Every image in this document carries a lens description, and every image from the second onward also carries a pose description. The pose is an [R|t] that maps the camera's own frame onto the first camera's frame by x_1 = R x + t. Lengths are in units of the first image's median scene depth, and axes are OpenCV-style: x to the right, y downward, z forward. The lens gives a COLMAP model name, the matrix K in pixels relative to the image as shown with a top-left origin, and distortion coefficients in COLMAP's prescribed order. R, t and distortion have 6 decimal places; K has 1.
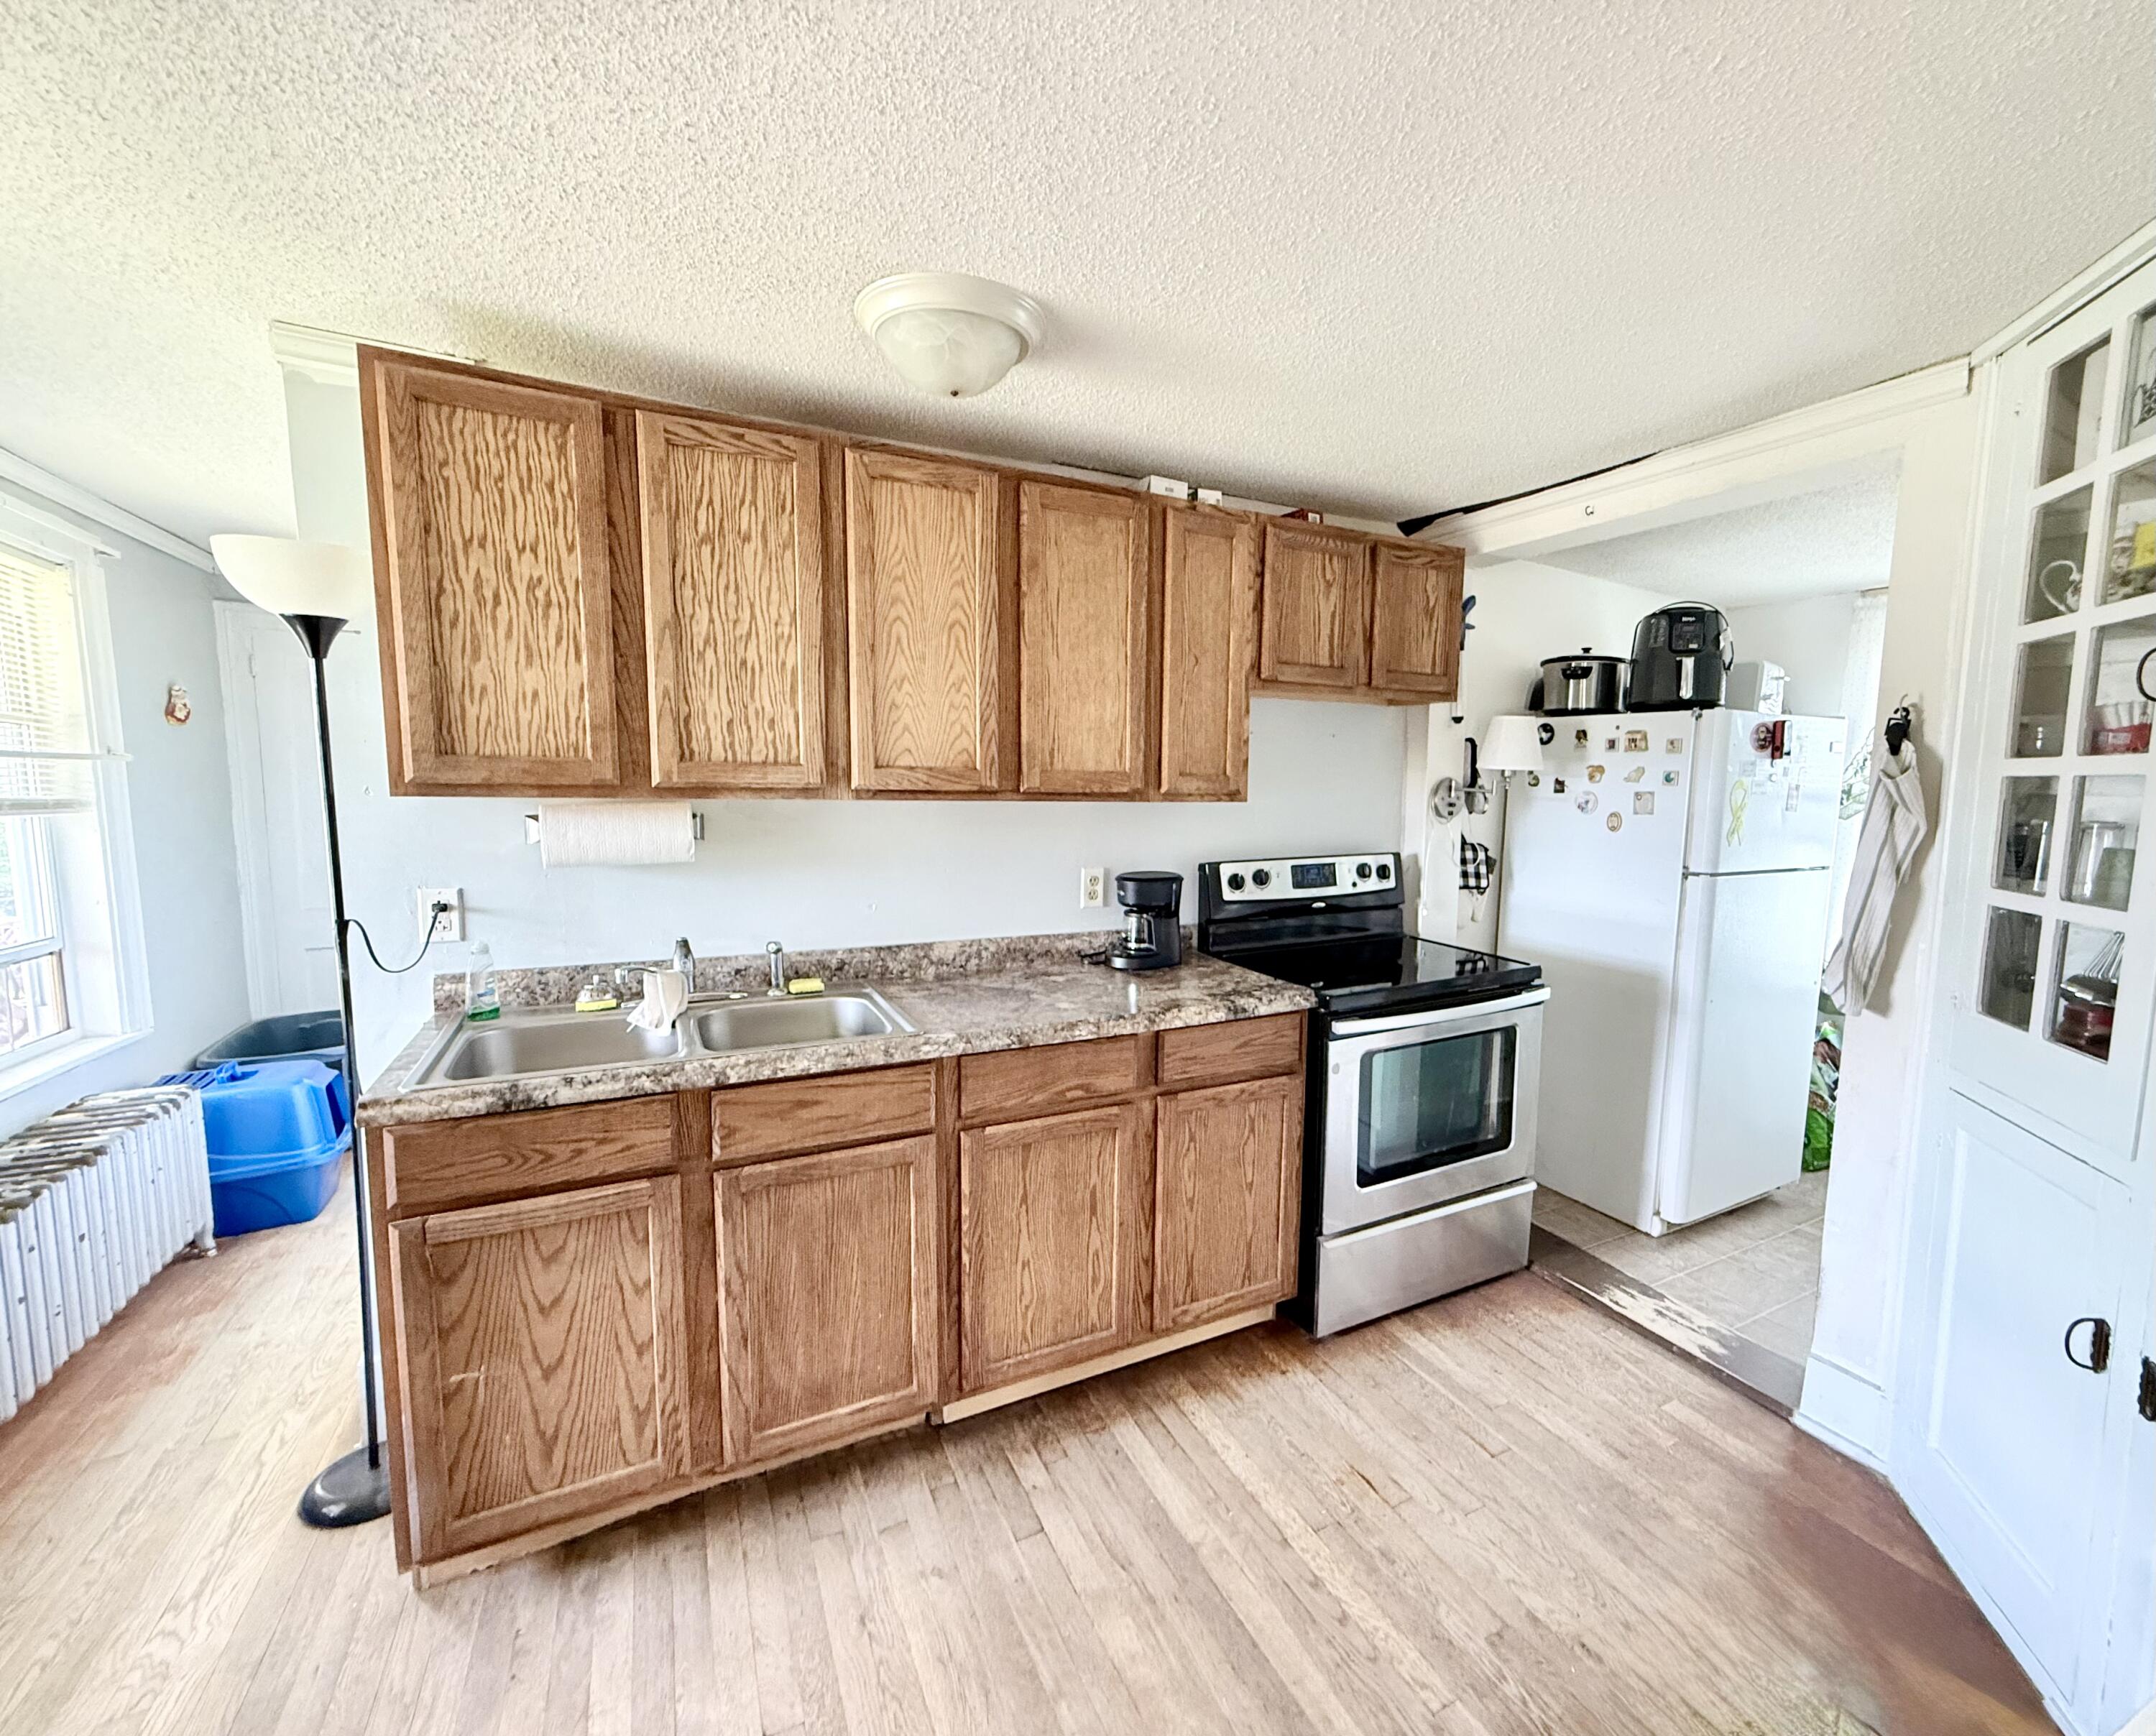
lens RADIAL K [[875.2, 0, 1077.3], [0, 875.2, 867.8], [0, 0, 1]] dist [0.001272, 0.000304]
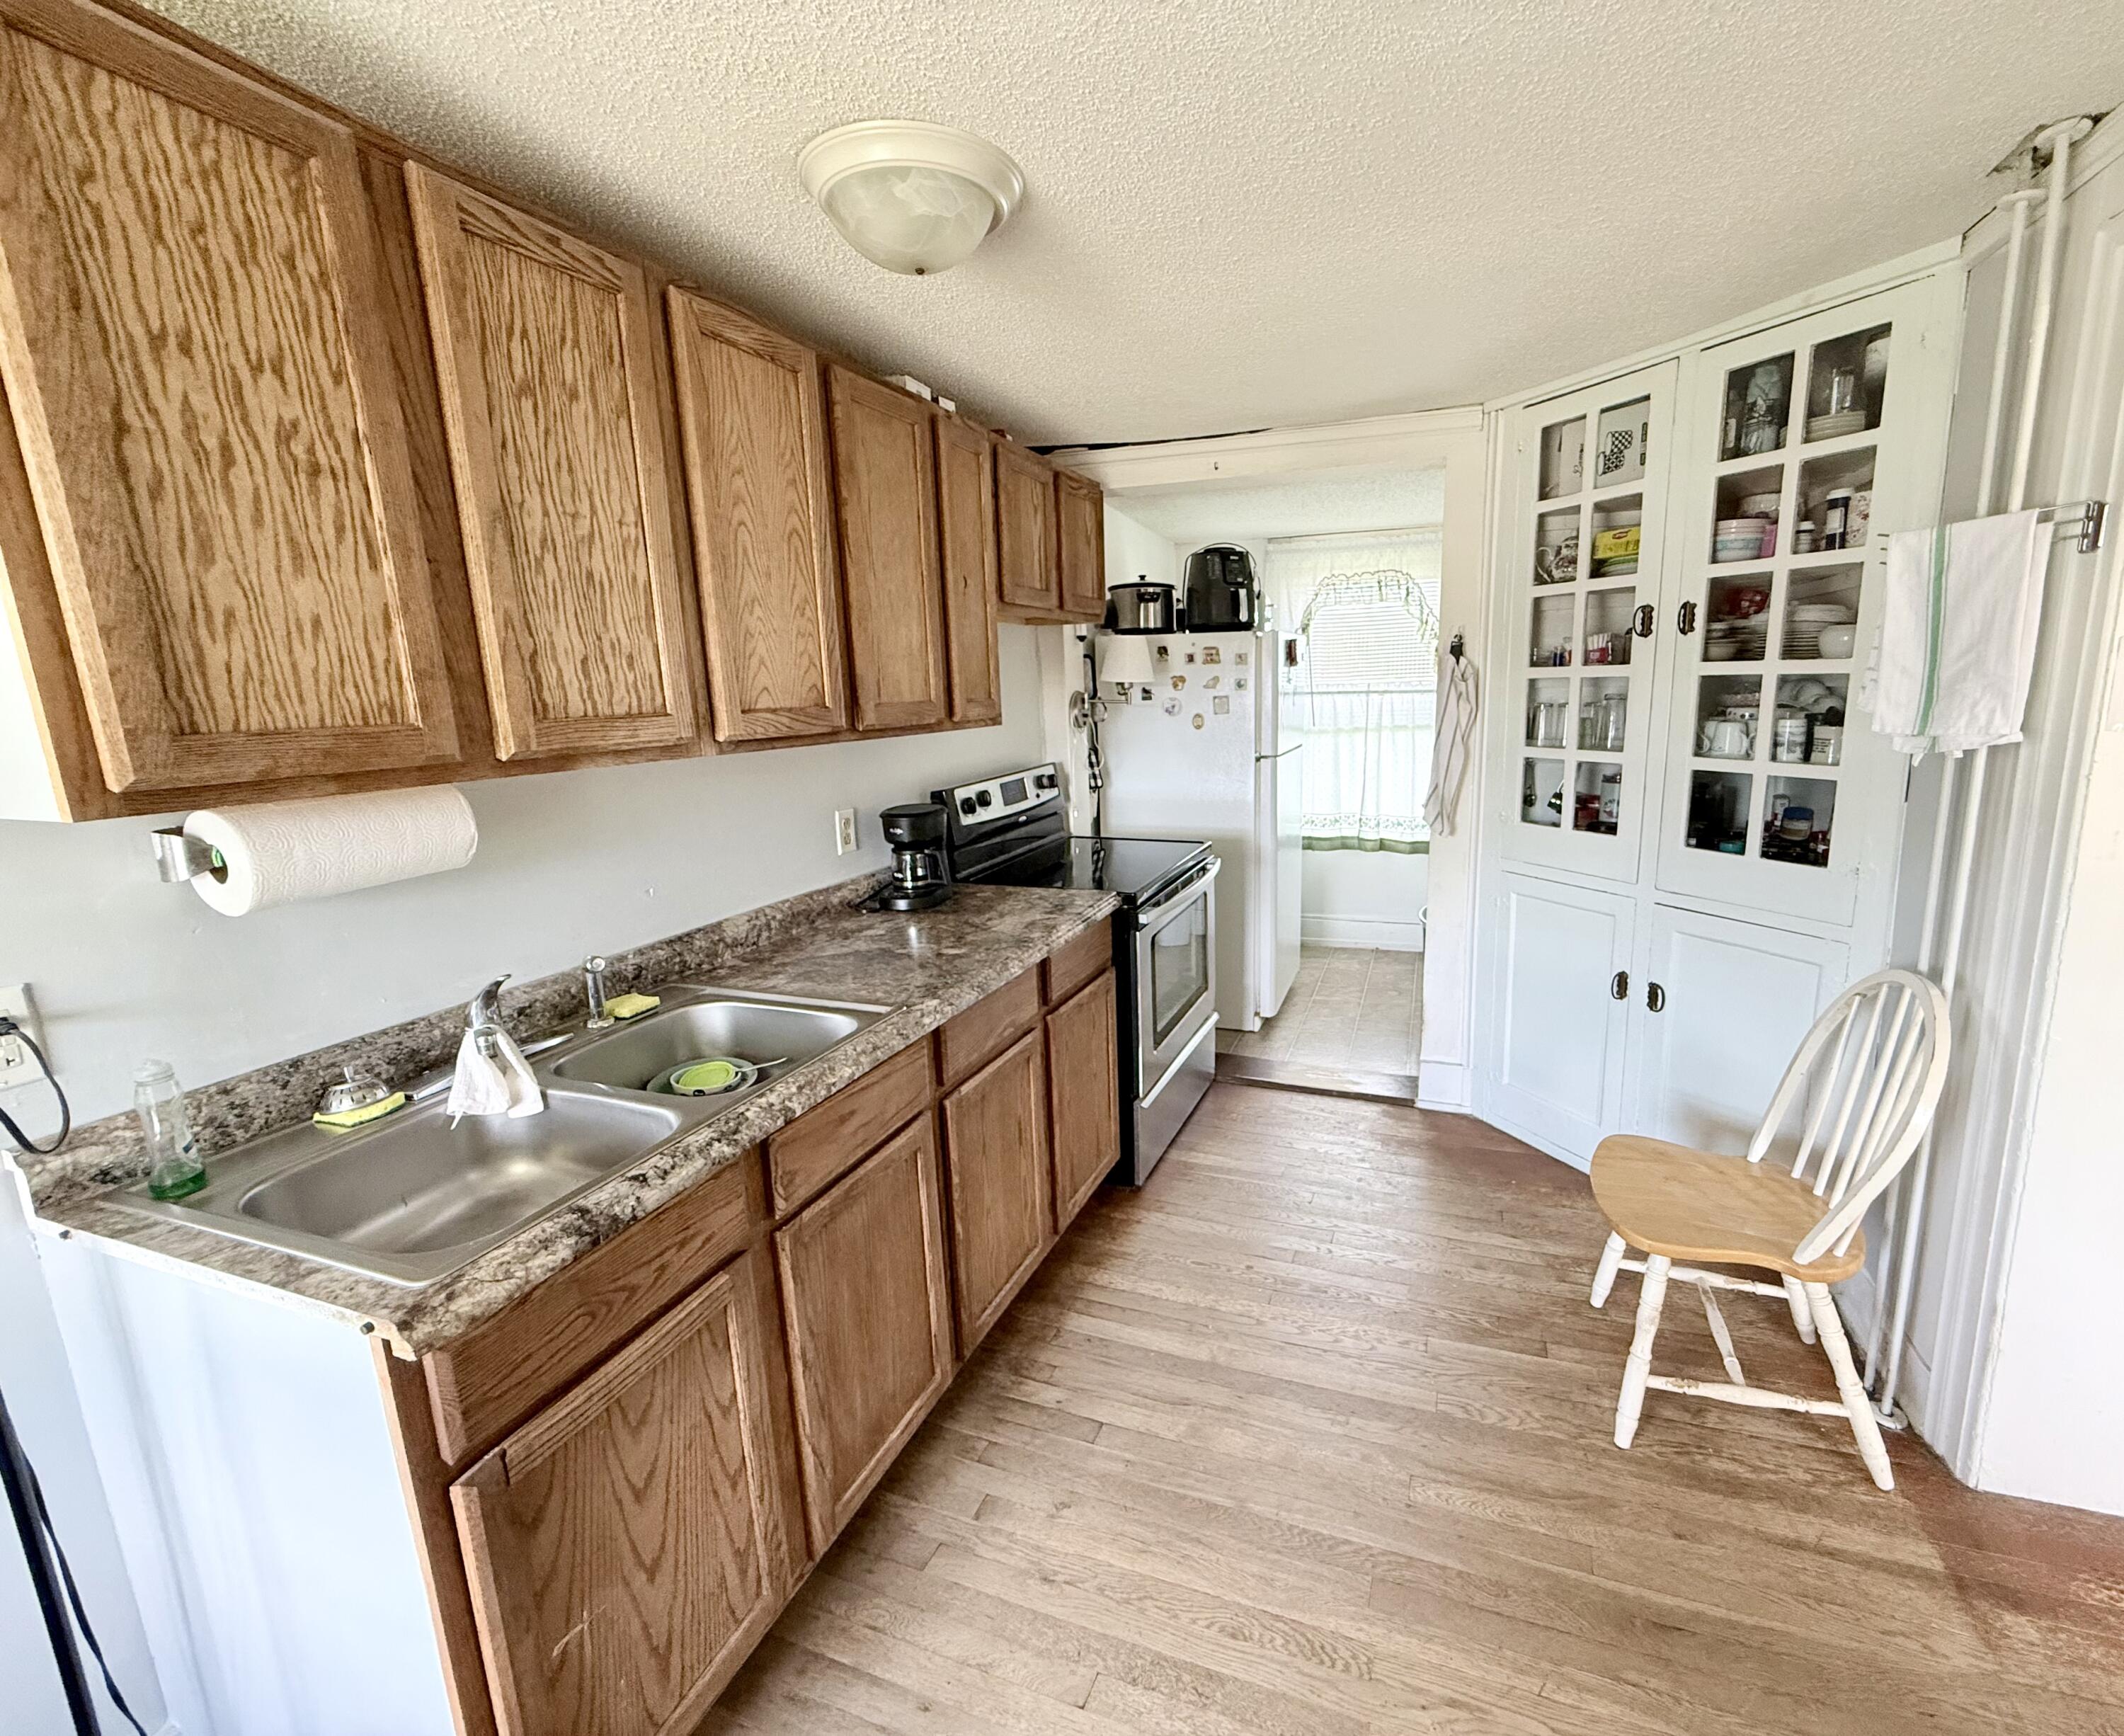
lens RADIAL K [[929.3, 0, 1066.6], [0, 929.3, 866.4], [0, 0, 1]] dist [0.001176, 0.000375]
pose [[0.755912, -0.163098, 0.634032, -0.603329], [0.107452, 0.986246, 0.125593, -0.053323], [-0.645795, -0.026810, 0.763040, 0.161606]]
